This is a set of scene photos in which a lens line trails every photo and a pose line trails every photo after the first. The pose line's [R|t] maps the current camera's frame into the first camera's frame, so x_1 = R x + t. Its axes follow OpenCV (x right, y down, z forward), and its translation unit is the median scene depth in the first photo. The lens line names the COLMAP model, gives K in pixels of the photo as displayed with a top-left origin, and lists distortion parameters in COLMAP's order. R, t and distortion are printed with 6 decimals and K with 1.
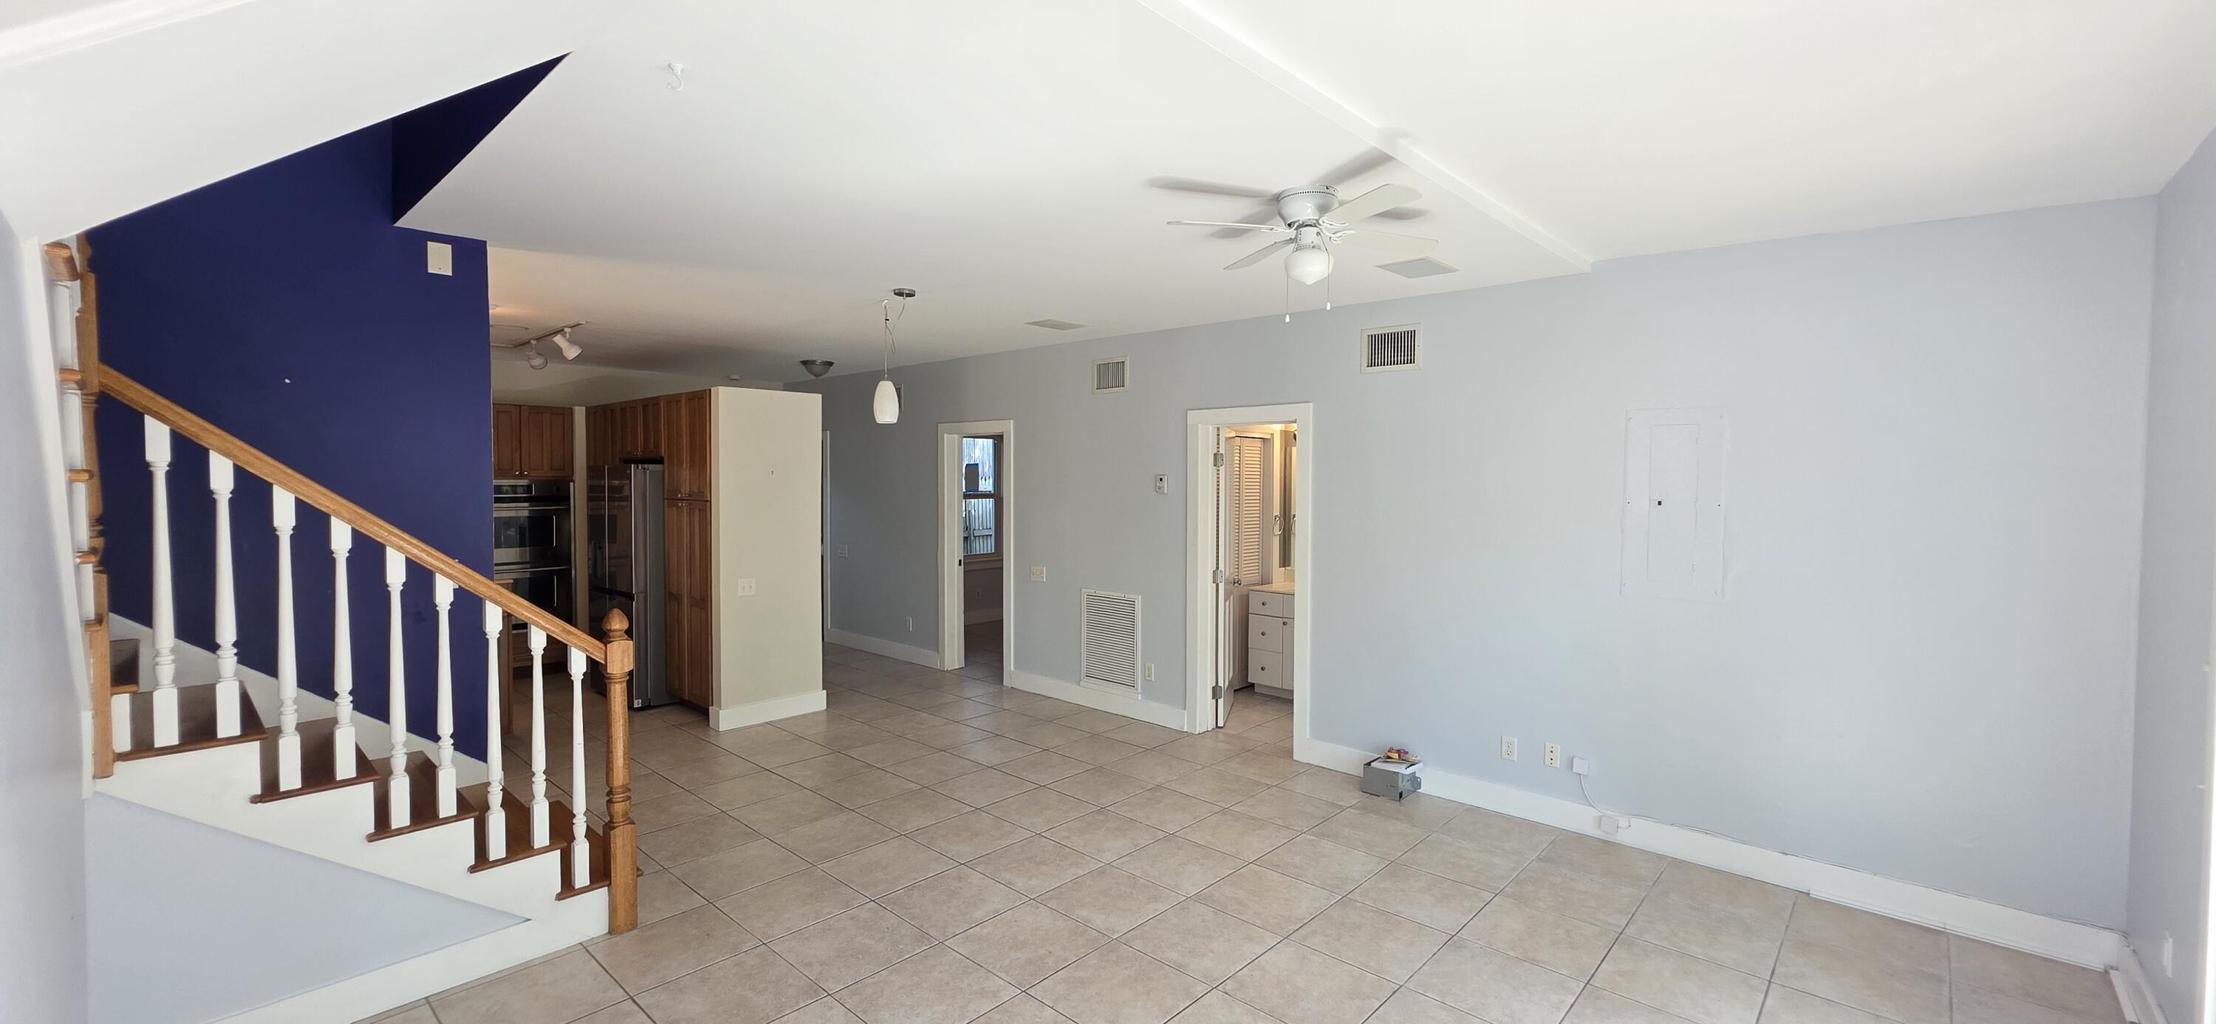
lens RADIAL K [[885.4, 0, 1102.9], [0, 885.4, 516.9], [0, 0, 1]] dist [0.001414, -0.000005]
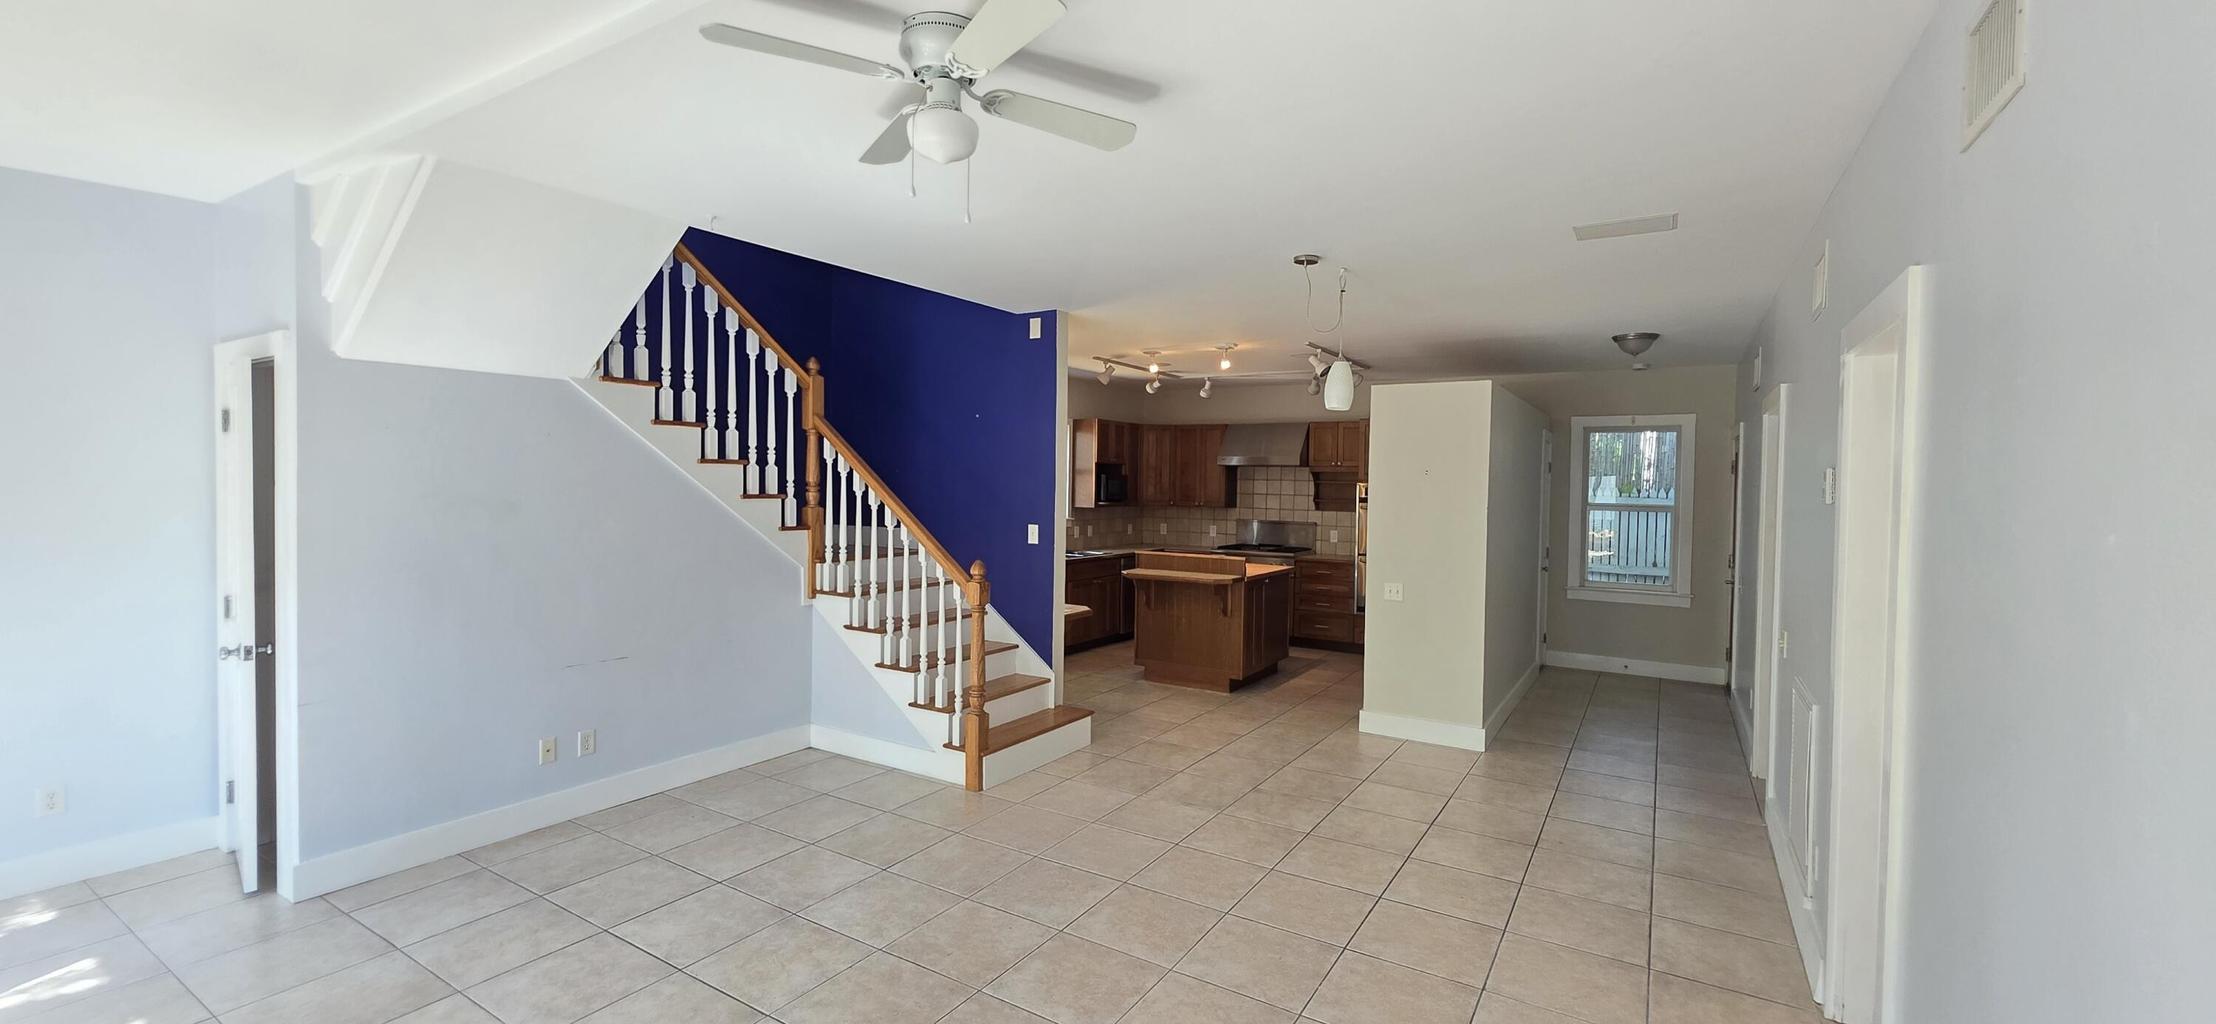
lens RADIAL K [[885.4, 0, 1110.9], [0, 885.4, 506.5], [0, 0, 1]] dist [0.001414, -0.000005]
pose [[0.181559, 0.023128, -0.983108, 0.605885], [-0.060366, 0.998100, 0.012333, -0.006958], [0.981526, 0.057107, 0.182610, 0.656281]]
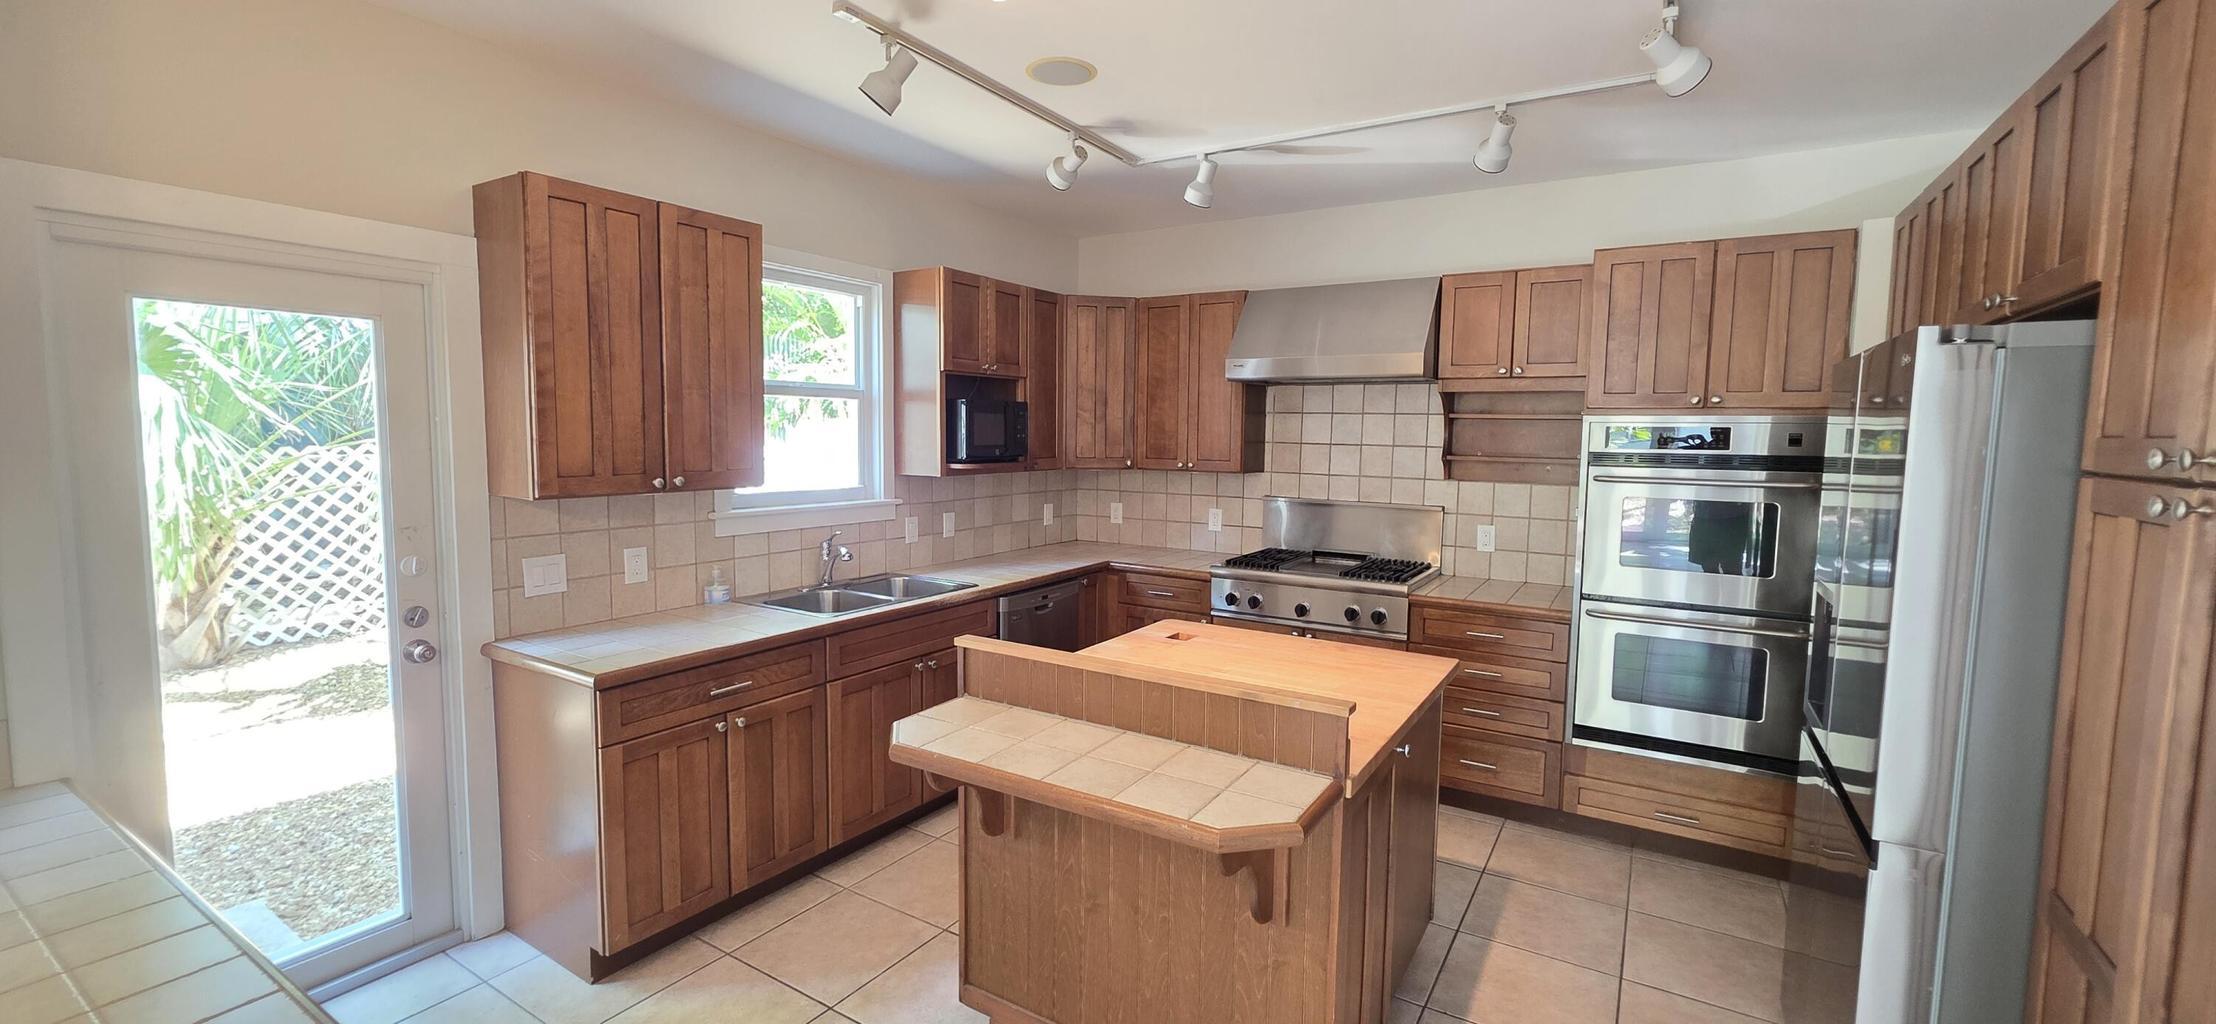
lens RADIAL K [[885.4, 0, 1106.9], [0, 885.4, 501.0], [0, 0, 1]] dist [0.001414, -0.000005]
pose [[0.178422, 0.075984, -0.981016, -0.431844], [-0.056724, 0.996150, 0.066840, -0.020382], [0.982318, 0.043721, 0.182045, 0.971007]]
